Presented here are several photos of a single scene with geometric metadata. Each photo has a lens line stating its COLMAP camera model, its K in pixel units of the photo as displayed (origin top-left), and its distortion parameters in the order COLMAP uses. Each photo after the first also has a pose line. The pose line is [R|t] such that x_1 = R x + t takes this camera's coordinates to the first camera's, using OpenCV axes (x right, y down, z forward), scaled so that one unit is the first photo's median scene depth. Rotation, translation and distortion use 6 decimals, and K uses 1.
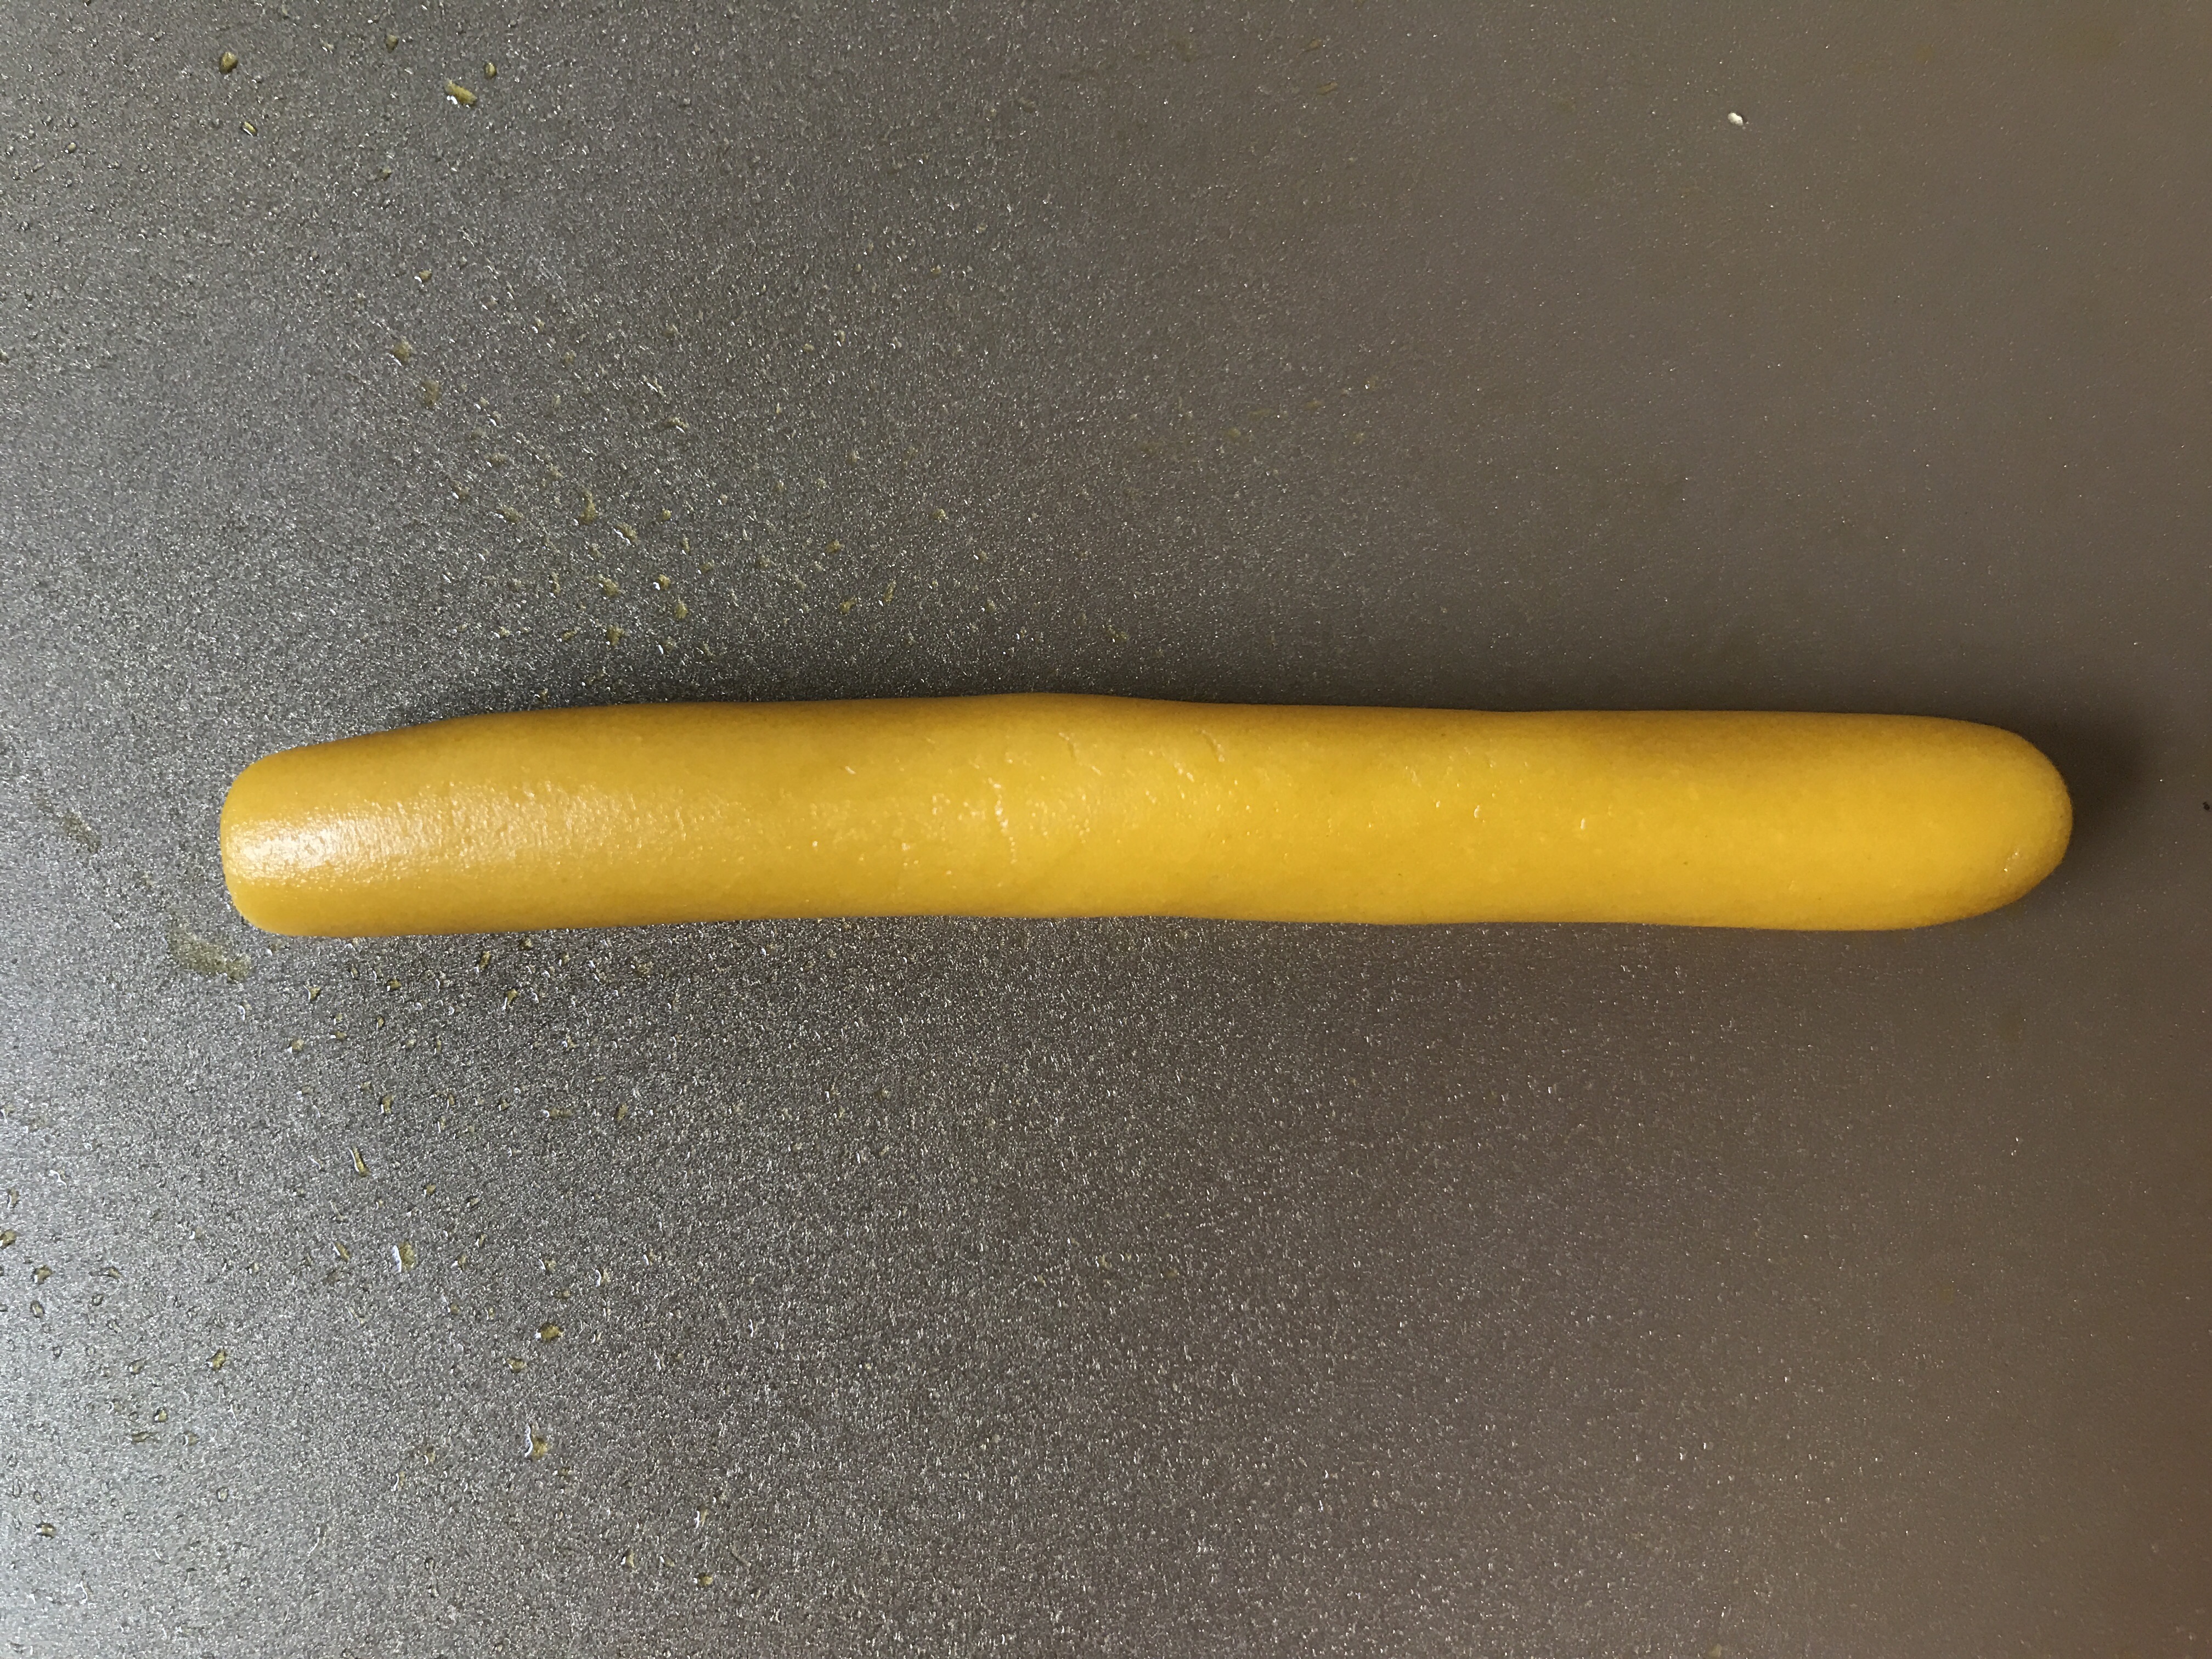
lens RADIAL K [[1780.9, 0, 1106.0], [0, 1780.9, 829.5], [0, 0, 1]] dist [0.057535, -0.166116]
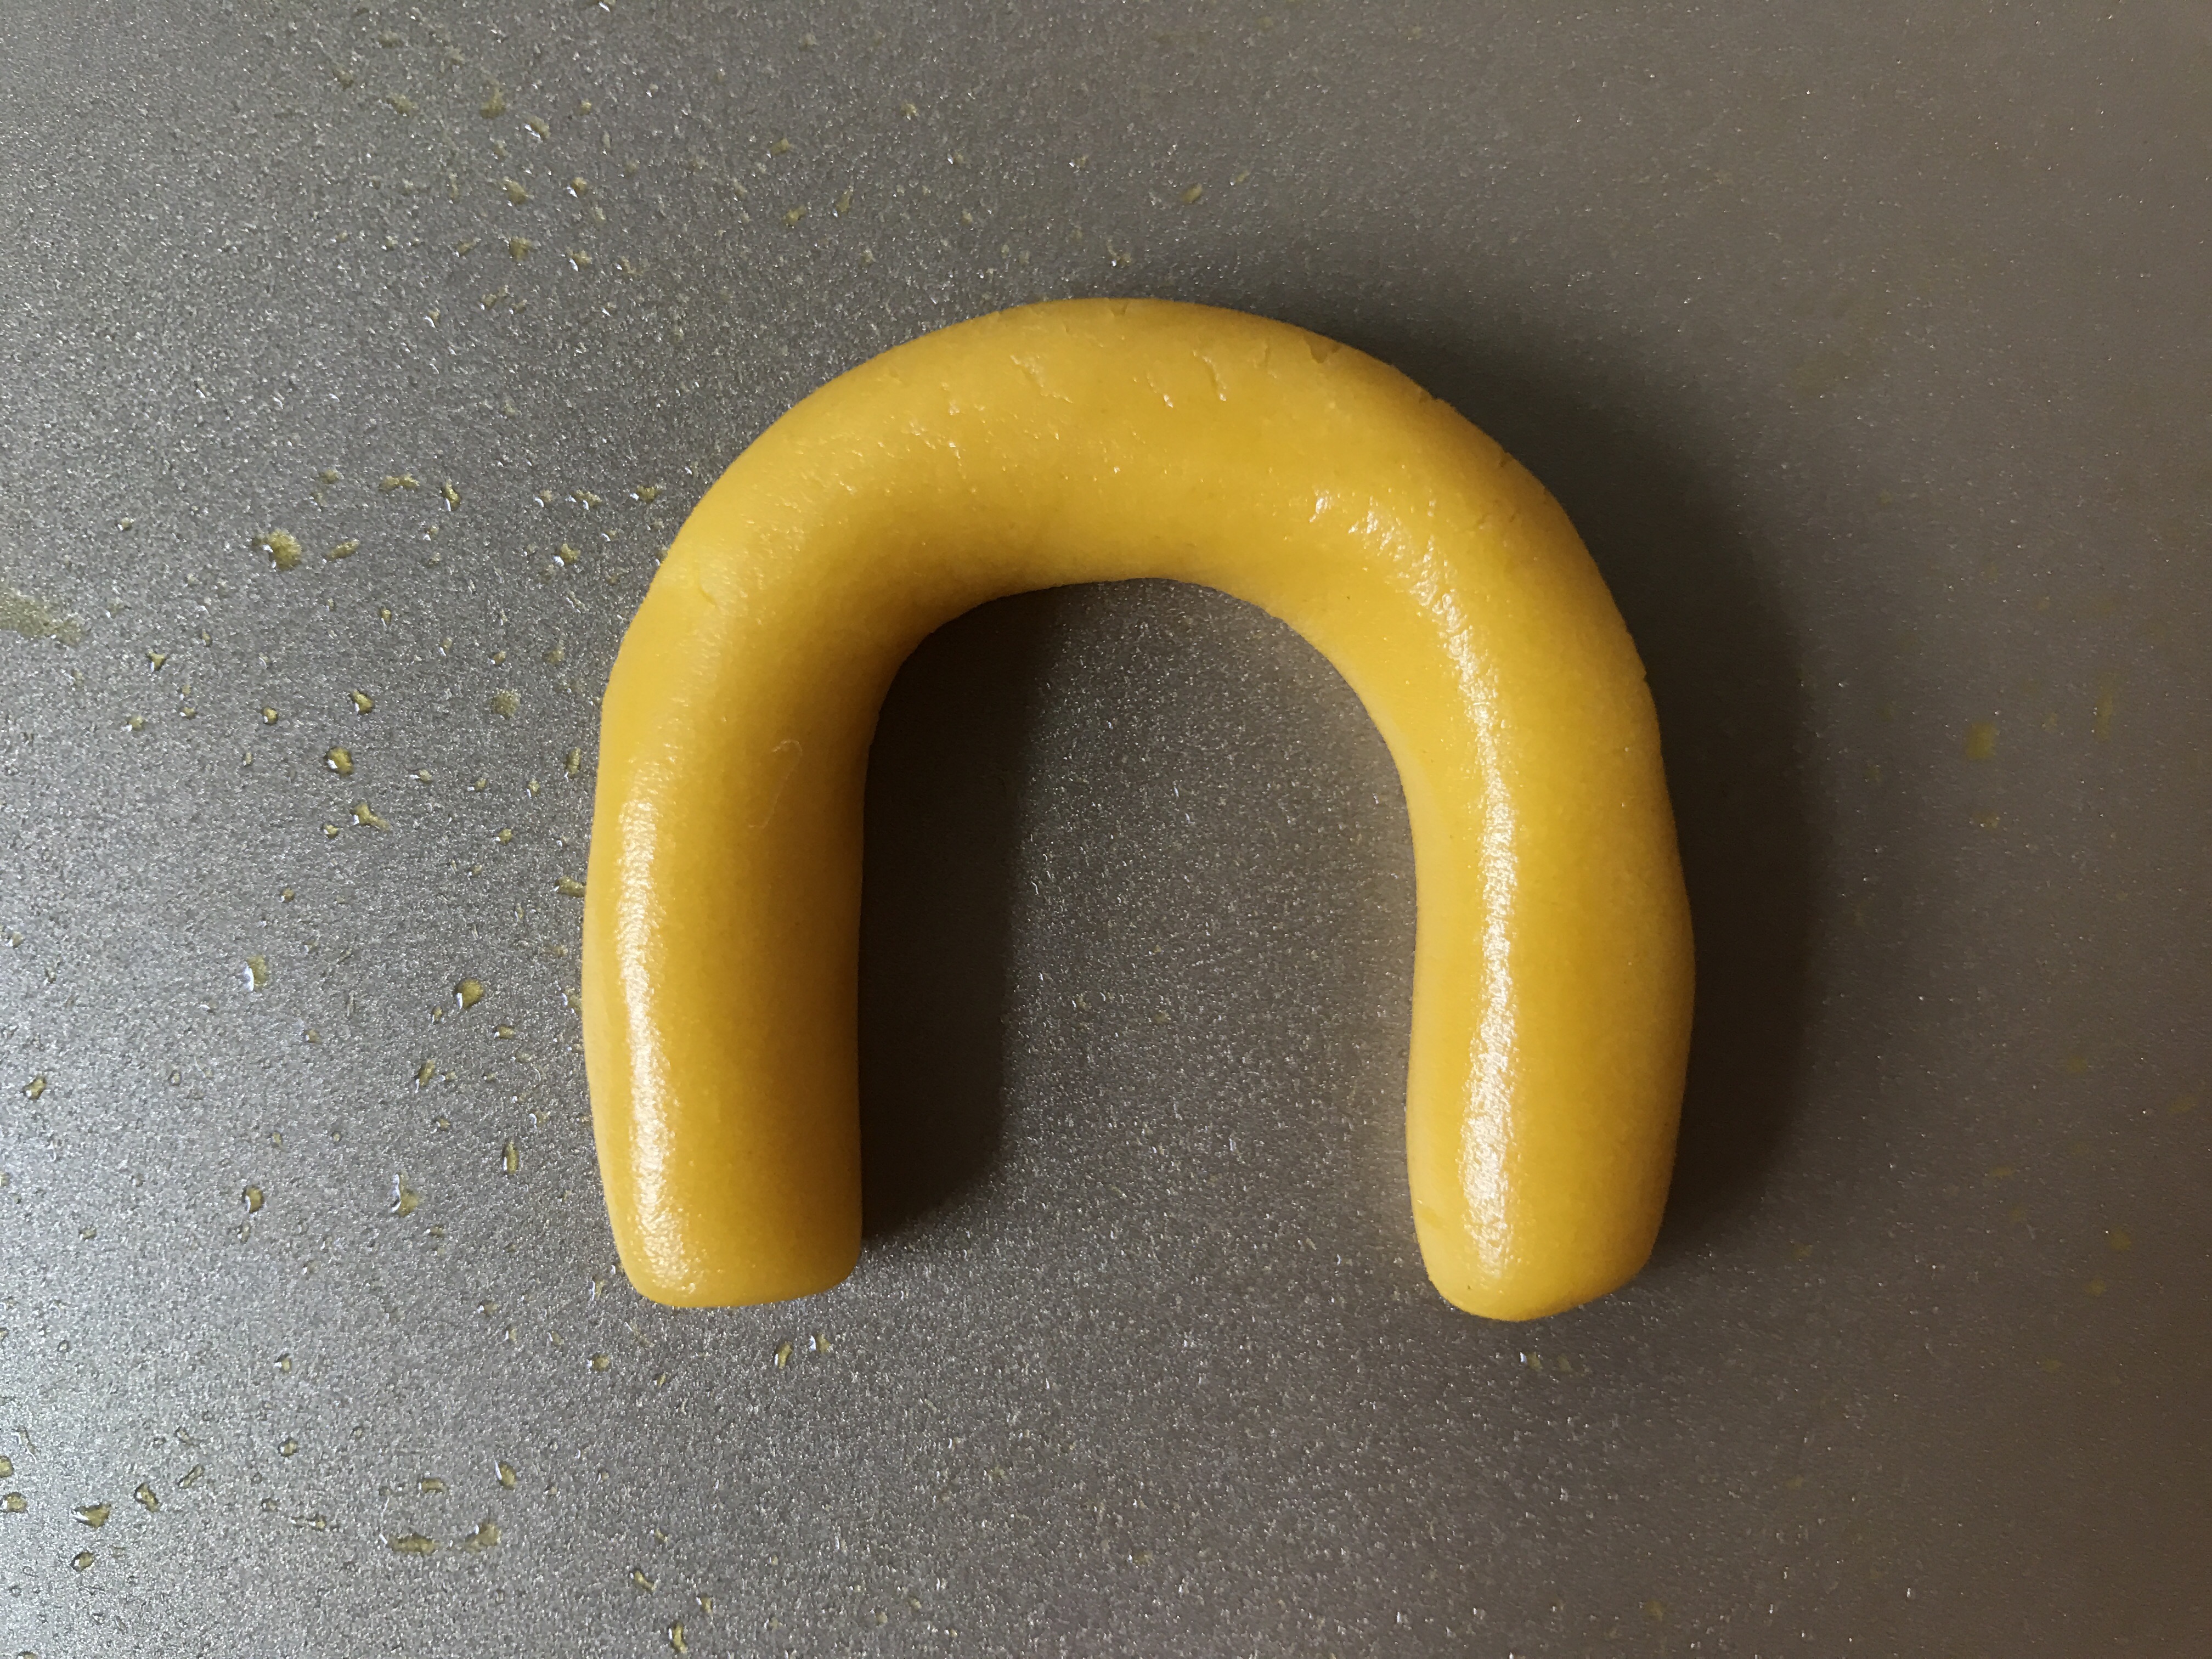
lens RADIAL K [[1780.9, 0, 1106.0], [0, 1780.9, 829.5], [0, 0, 1]] dist [0.057535, -0.166116]
pose [[0.999597, 0.027183, 0.008205, 0.001066], [-0.028152, 0.986484, 0.161421, 0.025074], [-0.003706, -0.161586, 0.986852, 0.183108]]
